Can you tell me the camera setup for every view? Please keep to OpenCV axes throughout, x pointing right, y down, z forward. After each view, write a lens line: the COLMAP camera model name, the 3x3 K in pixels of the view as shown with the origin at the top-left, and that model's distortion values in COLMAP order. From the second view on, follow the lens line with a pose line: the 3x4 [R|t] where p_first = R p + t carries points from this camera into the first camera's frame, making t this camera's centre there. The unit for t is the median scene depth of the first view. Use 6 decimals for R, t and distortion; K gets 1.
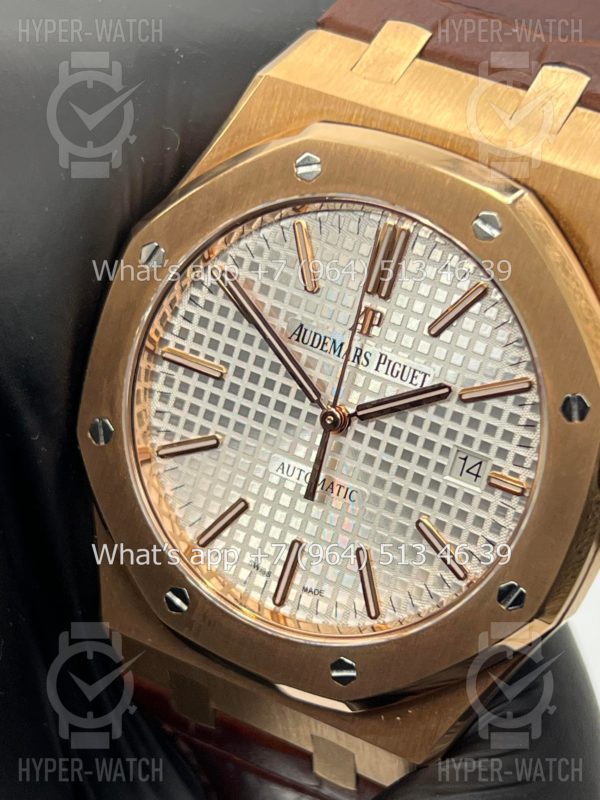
lens RADIAL K [[1889.8, 0, 297.8], [0, 1889.8, 399.1], [0, 0, 1]] dist [0.250825, 0.000000]
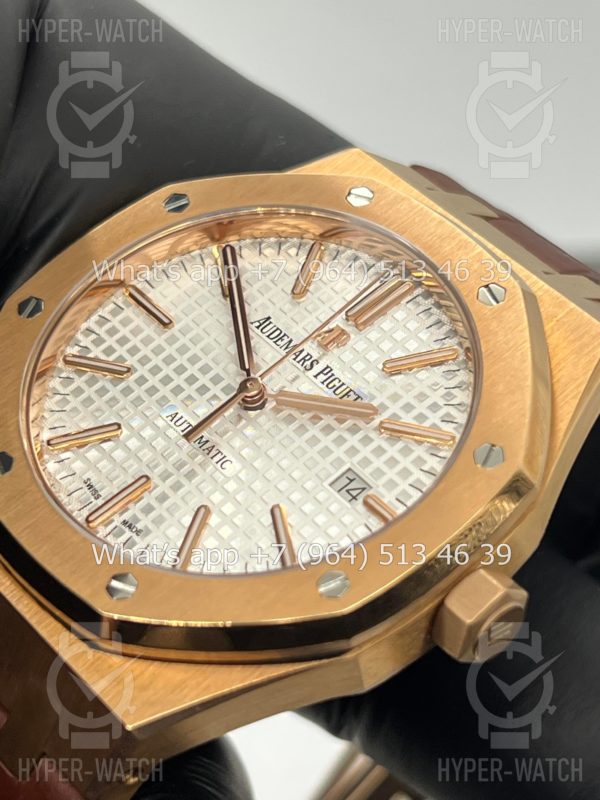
lens RADIAL K [[1889.8, 0, 303.4], [0, 1889.8, 404.3], [0, 0, 1]] dist [0.250825, 0.000000]
pose [[0.840102, 0.537518, -0.072826, 0.115140], [-0.493481, 0.701637, -0.513987, 0.500068], [-0.225180, 0.467740, 0.854701, 0.168148]]
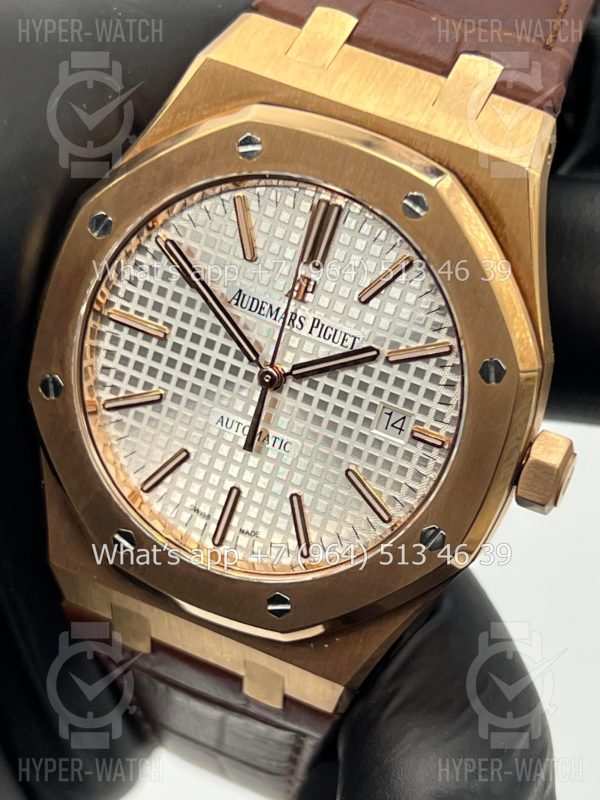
lens RADIAL K [[1889.8, 0, 299.3], [0, 1889.8, 405.4], [0, 0, 1]] dist [0.250825, 0.000000]
pose [[0.995645, -0.001484, 0.093219, -0.066554], [-0.004248, 0.998113, 0.061260, -0.040394], [-0.093134, -0.061389, 0.993759, -0.091381]]
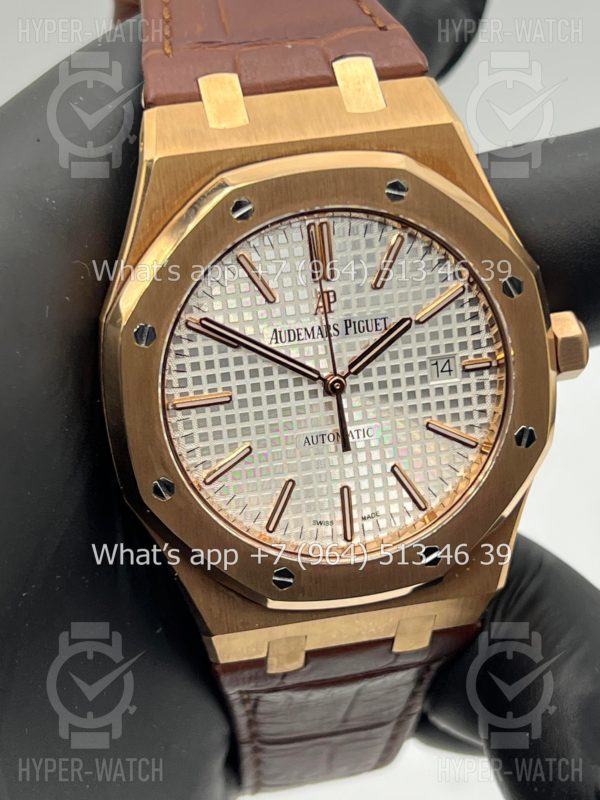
lens RADIAL K [[1889.8, 0, 296.1], [0, 1889.8, 399.1], [0, 0, 1]] dist [0.250825, 0.000000]
pose [[0.768600, -0.458988, 0.445628, -0.560476], [0.437590, 0.885337, 0.157143, -0.188085], [-0.466658, 0.074222, 0.881318, -0.086076]]
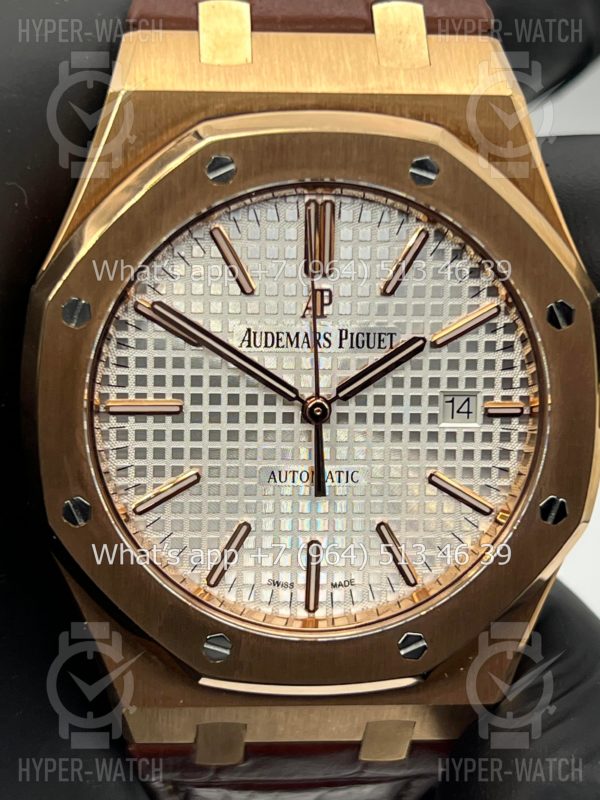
lens RADIAL K [[1889.8, 0, 300.6], [0, 1889.8, 395.2], [0, 0, 1]] dist [0.250825, 0.000000]
pose [[0.854738, -0.338728, 0.393302, -0.367545], [0.325140, 0.940040, 0.102997, -0.099109], [-0.404608, 0.039843, 0.913622, 0.115143]]
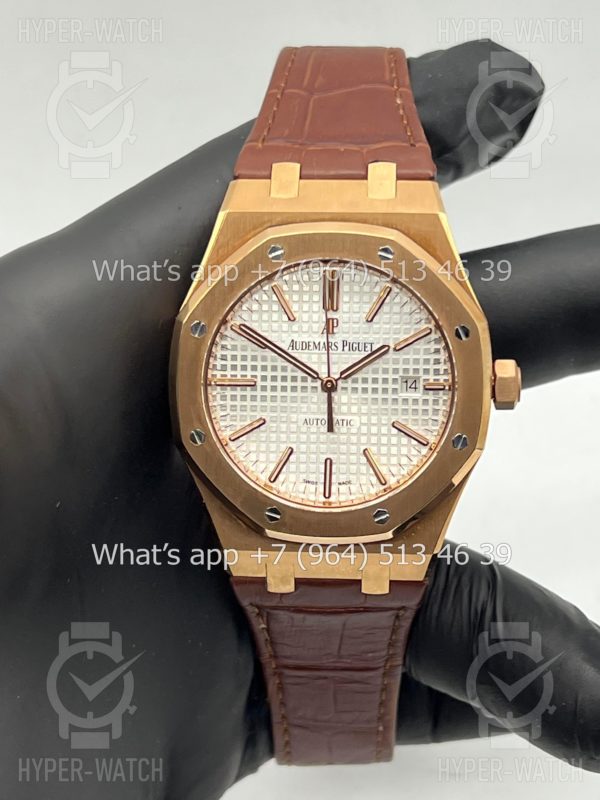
lens RADIAL K [[1889.8, 0, 293.6], [0, 1889.8, 396.6], [0, 0, 1]] dist [0.250825, 0.000000]
pose [[0.905897, -0.304636, 0.294189, -0.533842], [0.319082, 0.947726, -0.001167, 0.012844], [-0.278455, 0.094927, 0.955747, -0.677234]]
